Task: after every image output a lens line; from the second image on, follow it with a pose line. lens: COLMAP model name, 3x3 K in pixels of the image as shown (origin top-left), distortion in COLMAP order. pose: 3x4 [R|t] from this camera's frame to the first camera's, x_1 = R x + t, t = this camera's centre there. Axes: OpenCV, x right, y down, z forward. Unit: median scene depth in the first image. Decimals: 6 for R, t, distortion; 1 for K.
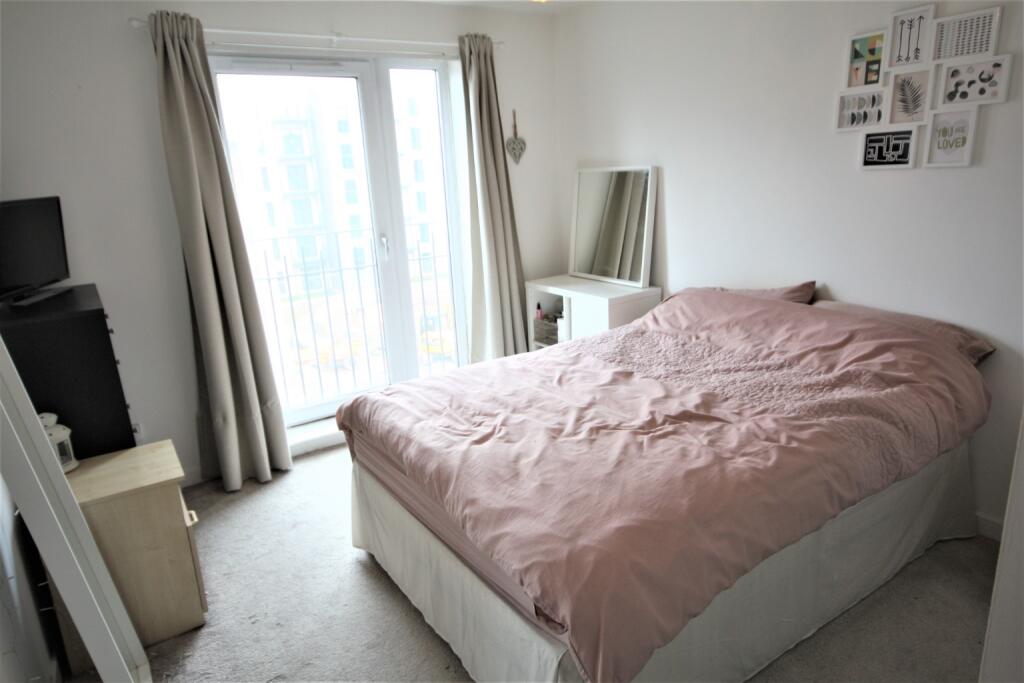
lens RADIAL K [[660.5, 0, 512.0], [0, 660.5, 341.5], [0, 0, 1]] dist [0.000306, 0.019158]
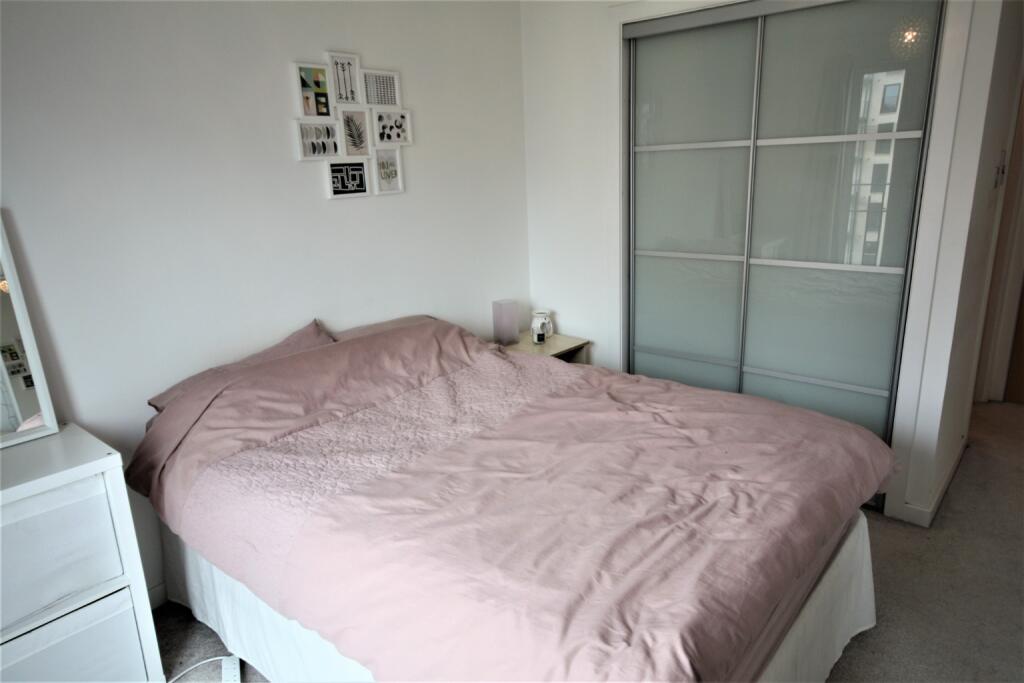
lens RADIAL K [[660.5, 0, 512.0], [0, 660.5, 341.5], [0, 0, 1]] dist [0.000306, 0.019158]
pose [[-0.275974, -0.190309, 0.942136, -0.569072], [0.301101, 0.913747, 0.272774, -0.264988], [-0.912785, 0.358956, -0.194868, 1.073467]]
